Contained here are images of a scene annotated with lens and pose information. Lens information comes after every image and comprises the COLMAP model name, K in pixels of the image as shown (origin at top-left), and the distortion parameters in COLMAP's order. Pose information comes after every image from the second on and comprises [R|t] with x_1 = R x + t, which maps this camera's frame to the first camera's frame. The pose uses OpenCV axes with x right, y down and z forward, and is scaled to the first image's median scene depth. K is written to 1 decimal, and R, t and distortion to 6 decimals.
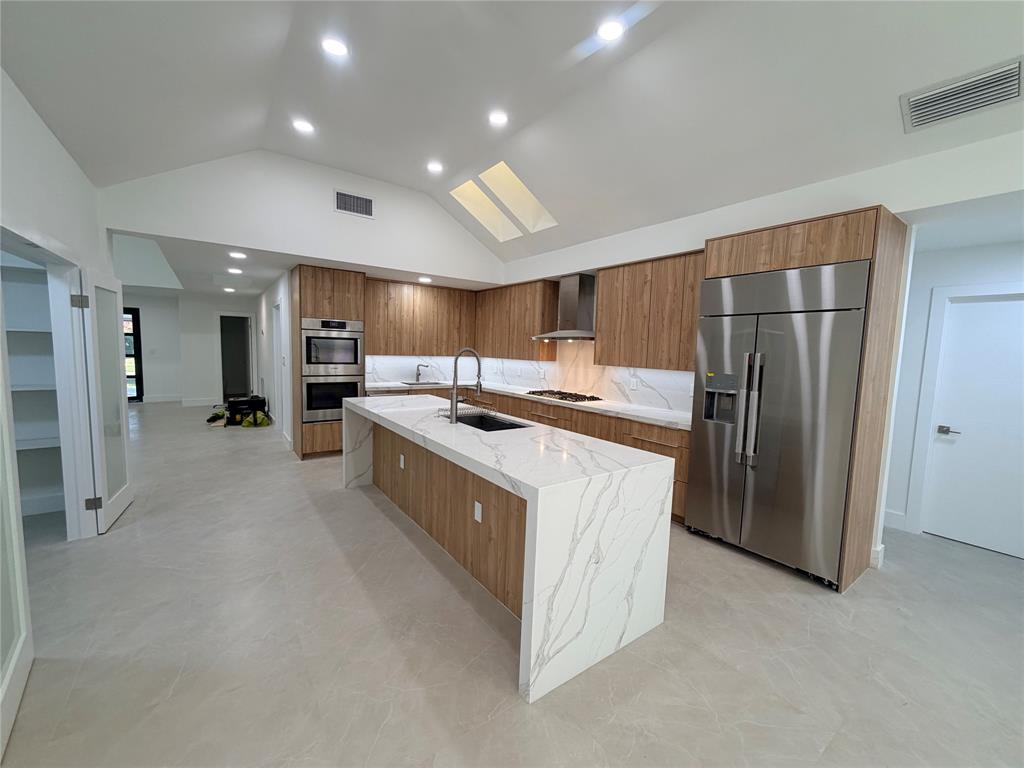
lens RADIAL K [[410.7, 0, 513.5], [0, 410.7, 383.5], [0, 0, 1]] dist [0.001654, 0.000290]
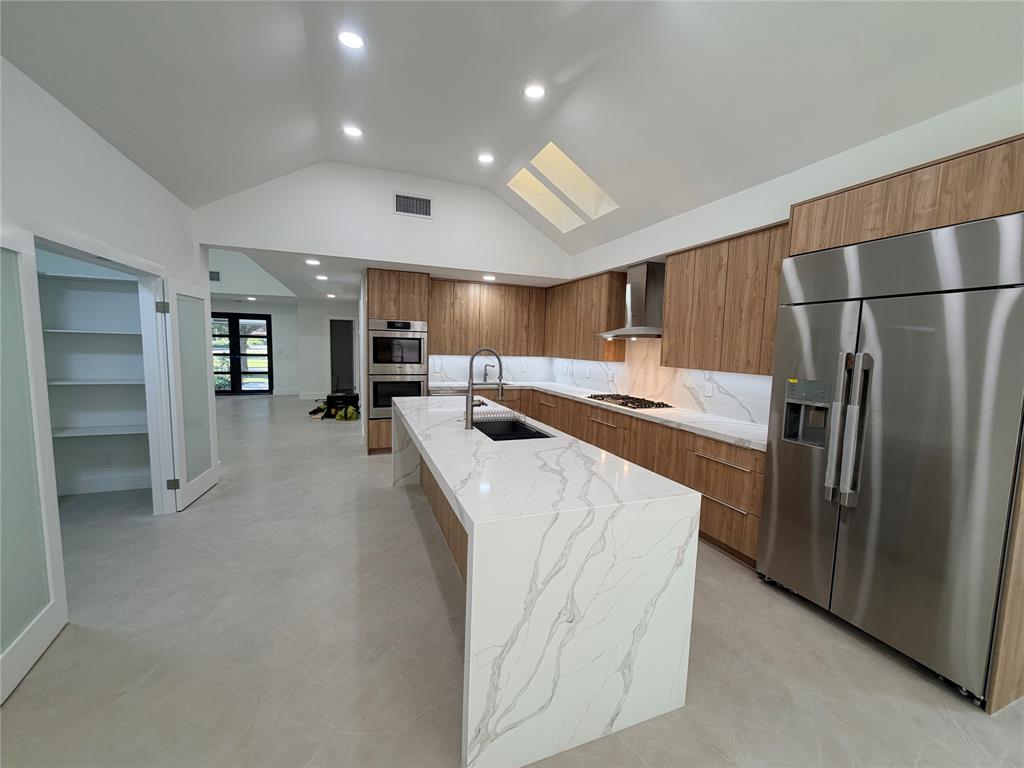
lens RADIAL K [[410.7, 0, 512.0], [0, 410.7, 383.3], [0, 0, 1]] dist [0.001654, 0.000290]
pose [[0.967305, 0.019234, -0.252887, 0.156087], [-0.019306, 0.999811, 0.002197, -0.008240], [0.252881, 0.002757, 0.967493, 0.119264]]
